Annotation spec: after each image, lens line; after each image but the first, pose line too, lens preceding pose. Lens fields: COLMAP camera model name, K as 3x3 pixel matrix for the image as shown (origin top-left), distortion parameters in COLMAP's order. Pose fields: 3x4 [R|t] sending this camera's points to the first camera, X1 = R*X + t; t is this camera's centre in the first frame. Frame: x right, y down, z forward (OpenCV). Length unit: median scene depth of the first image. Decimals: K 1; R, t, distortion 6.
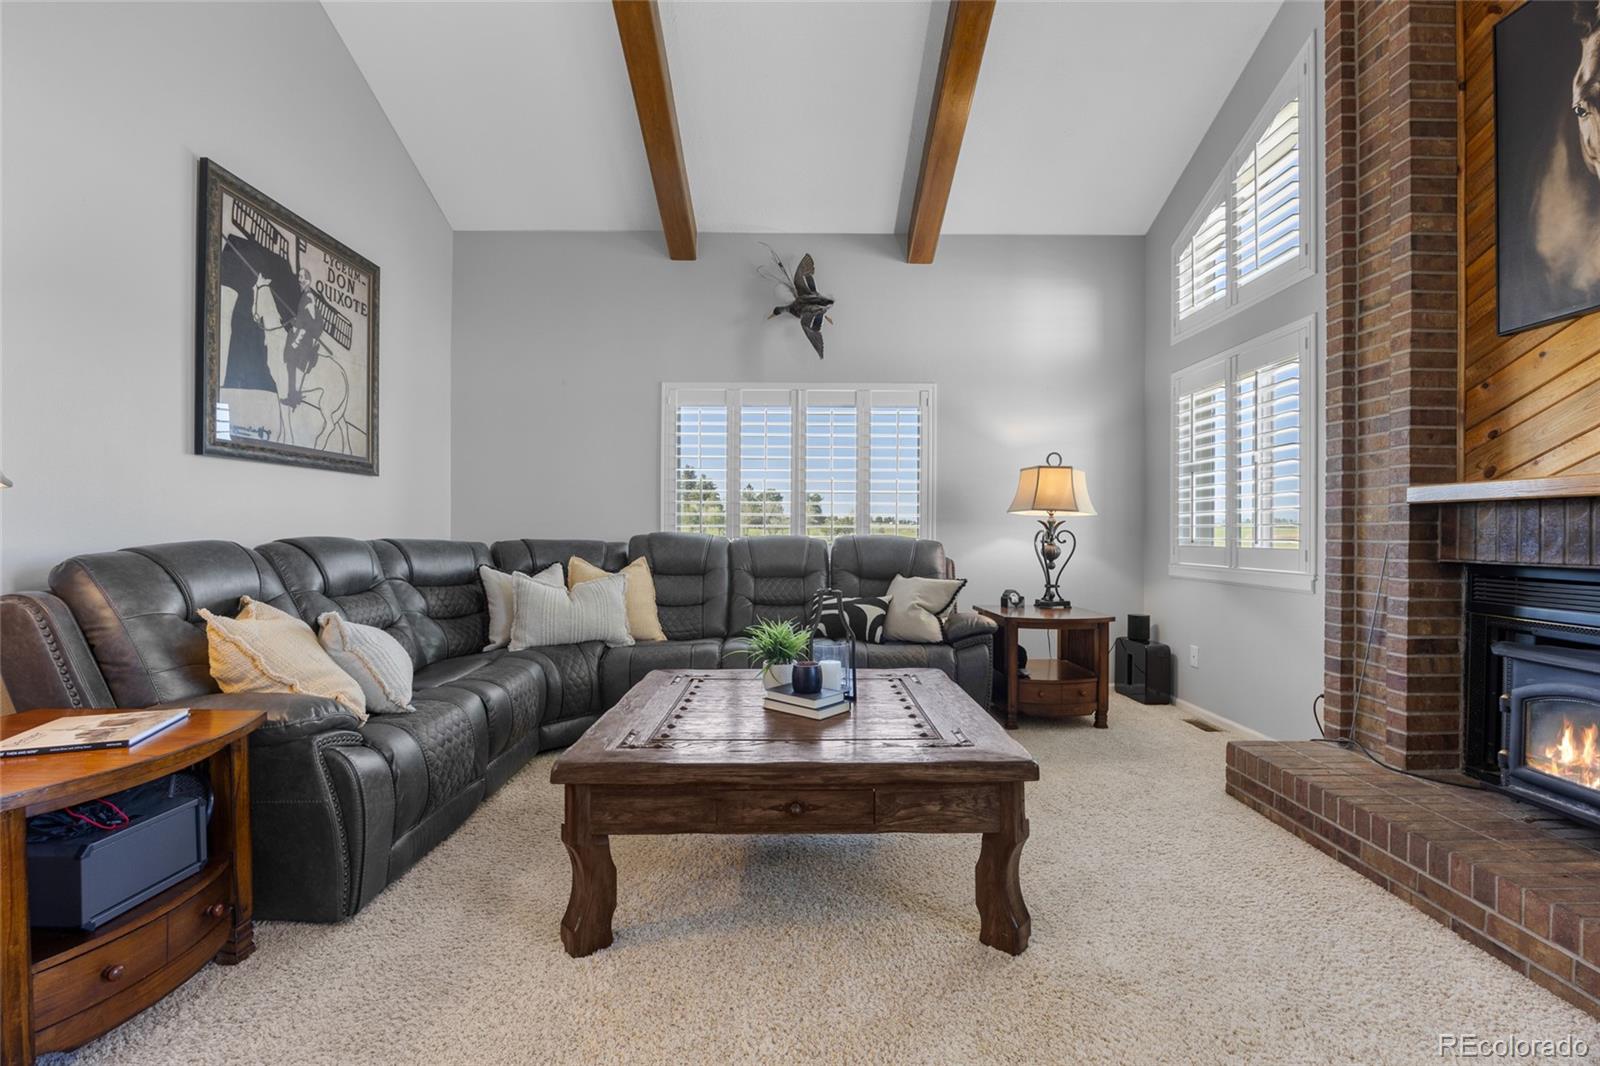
lens RADIAL K [[706.3, 0, 798.5], [0, 706.3, 541.5], [0, 0, 1]] dist [-0.012957, 0.000917]
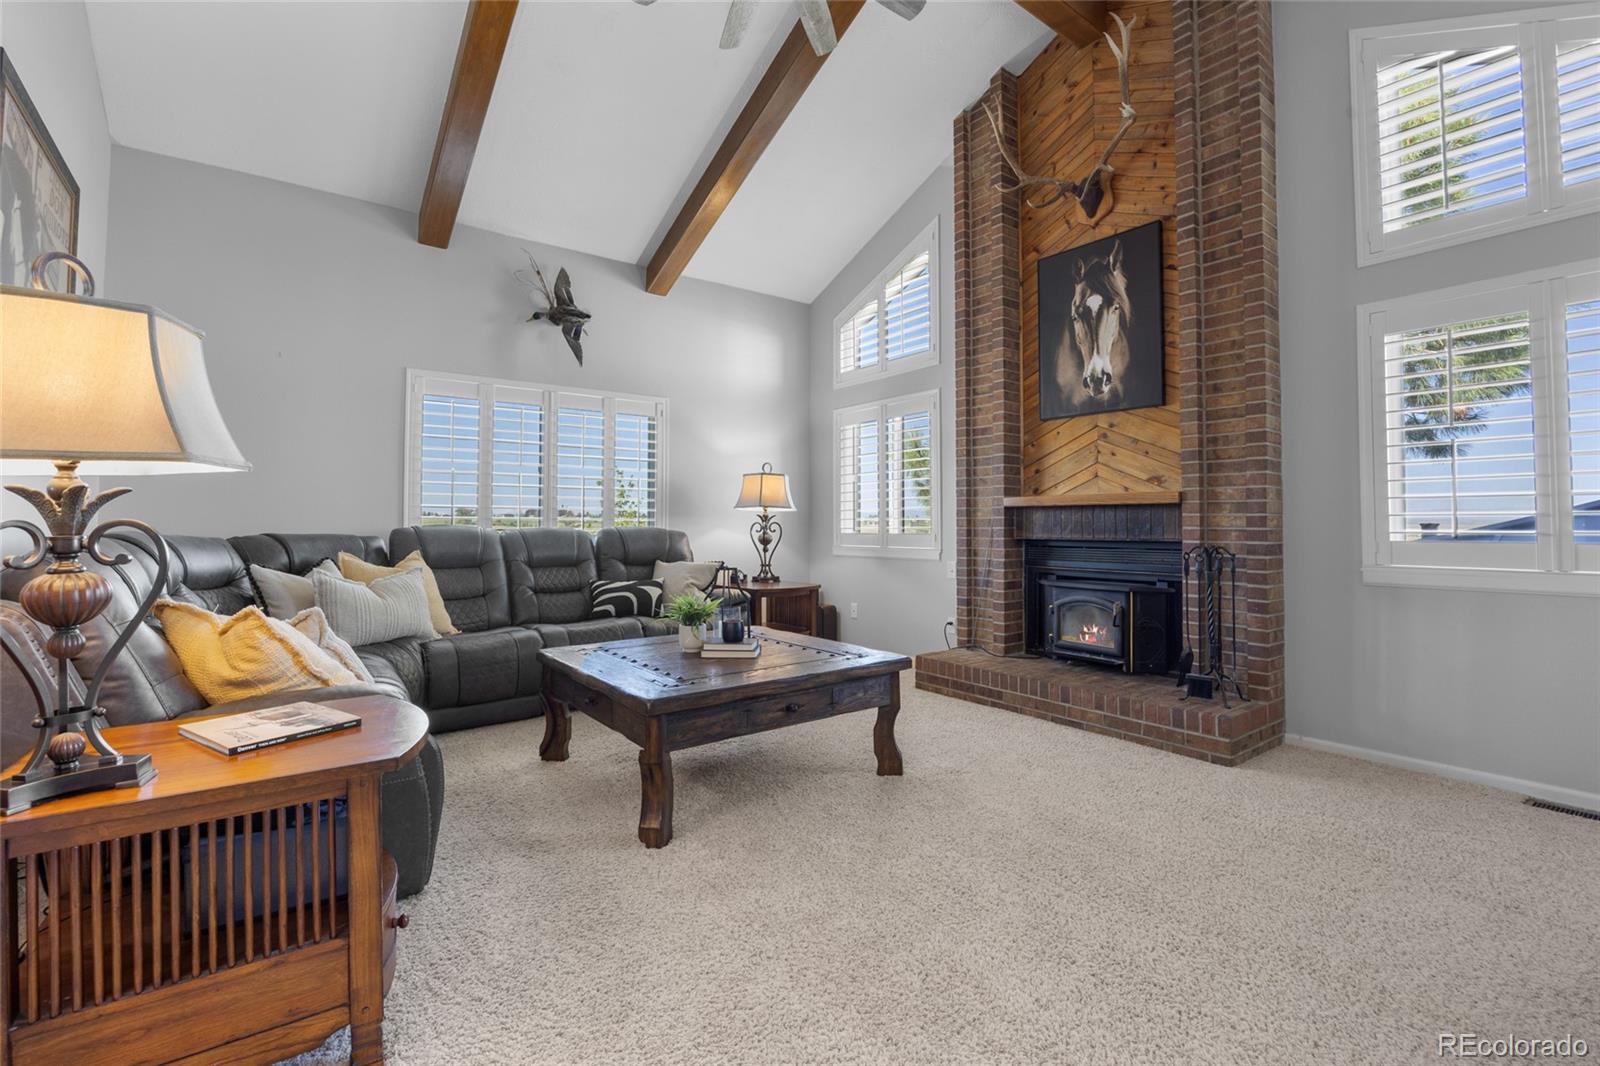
lens RADIAL K [[706.3, 0, 817.3], [0, 706.3, 521.5], [0, 0, 1]] dist [-0.012957, 0.000917]
pose [[0.798927, -0.001357, 0.601426, -0.447473], [0.012439, 0.999821, -0.014268, 0.002562], [-0.601299, 0.018880, 0.798801, -0.122399]]
